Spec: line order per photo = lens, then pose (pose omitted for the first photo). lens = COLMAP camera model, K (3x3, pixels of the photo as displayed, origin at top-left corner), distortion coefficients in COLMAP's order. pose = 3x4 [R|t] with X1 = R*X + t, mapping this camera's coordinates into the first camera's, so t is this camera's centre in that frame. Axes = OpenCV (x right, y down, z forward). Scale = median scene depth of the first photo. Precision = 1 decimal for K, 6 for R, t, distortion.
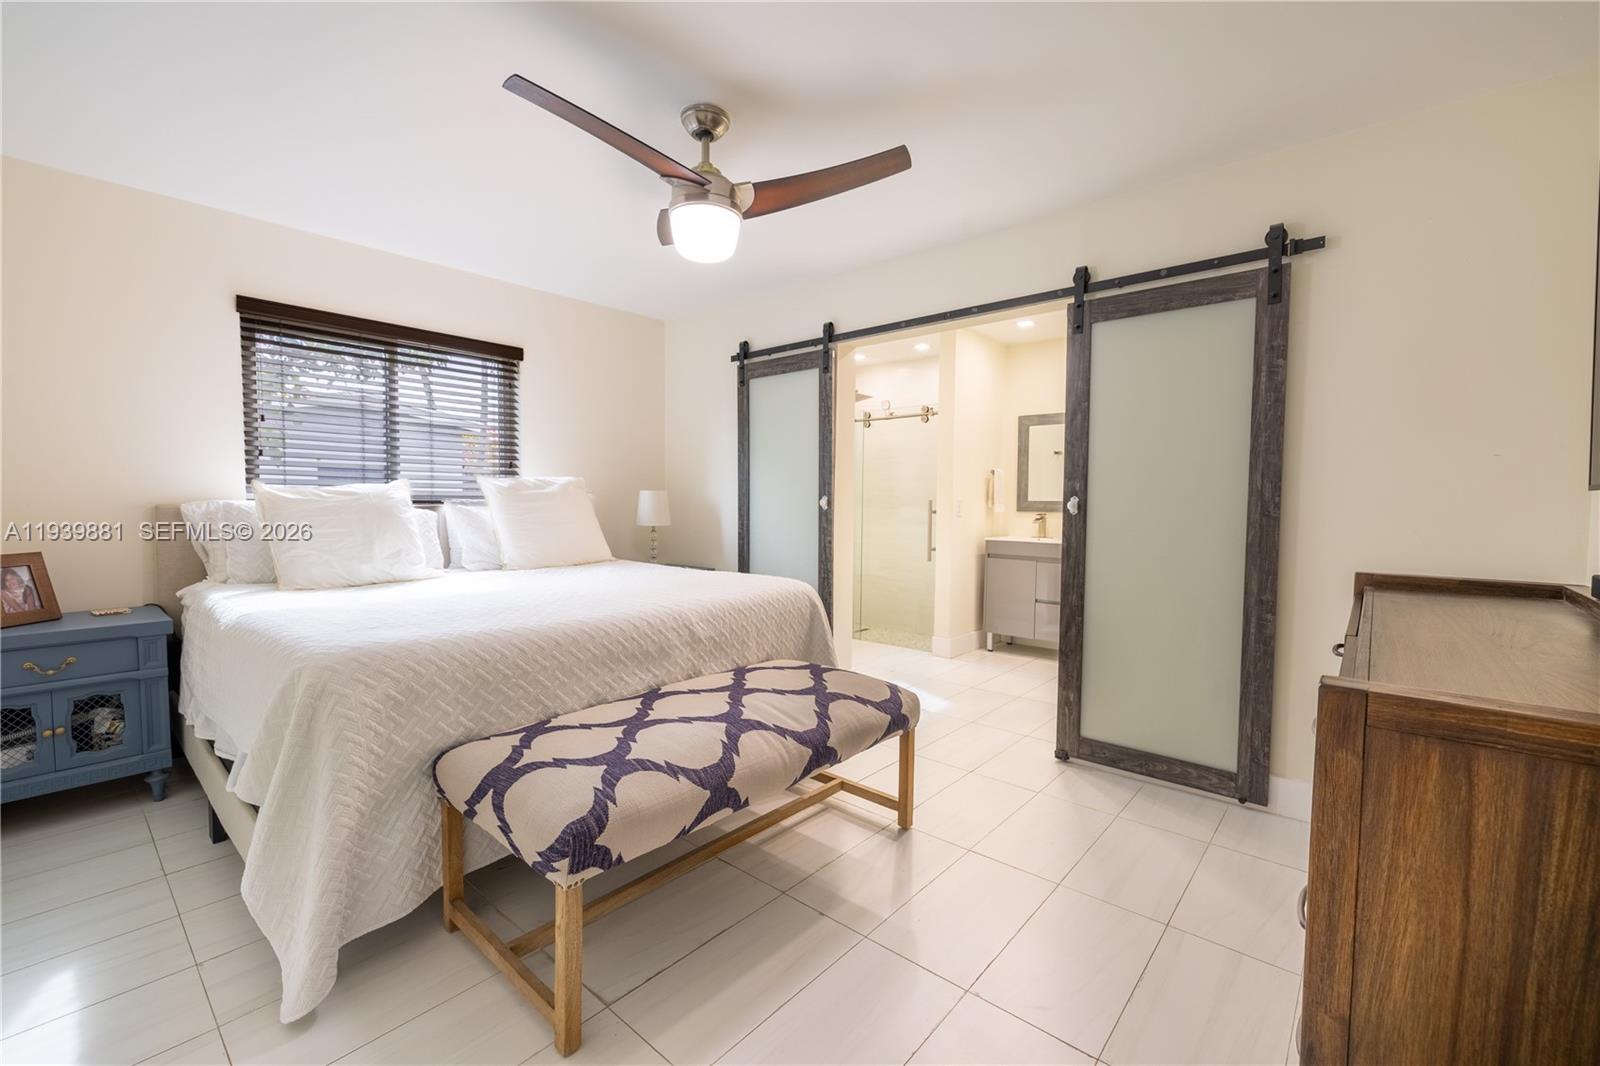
lens RADIAL K [[673.2, 0, 800.8], [0, 673.2, 533.4], [0, 0, 1]] dist [0.003410, 0.000084]
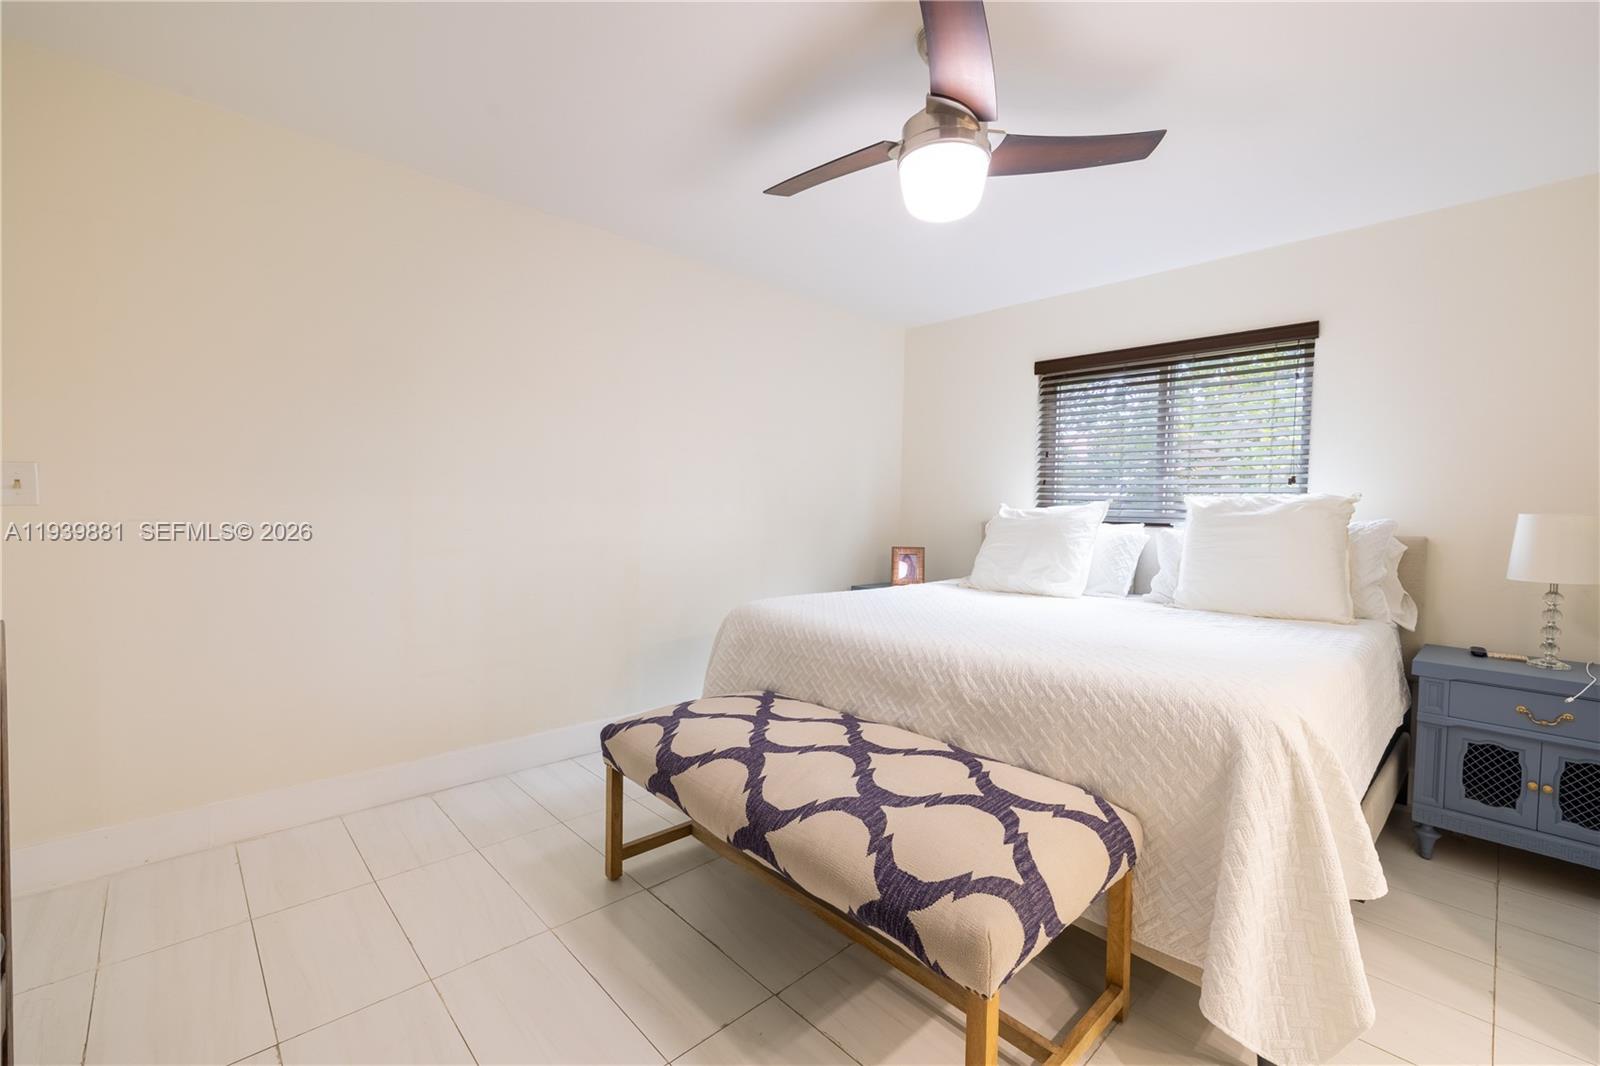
lens RADIAL K [[673.2, 0, 800.5], [0, 673.2, 531.6], [0, 0, 1]] dist [0.003410, 0.000084]
pose [[-0.100678, 0.023208, -0.994648, 0.486900], [-0.074599, 0.996738, 0.030808, -0.033337], [0.992118, 0.077301, -0.098618, 0.675280]]
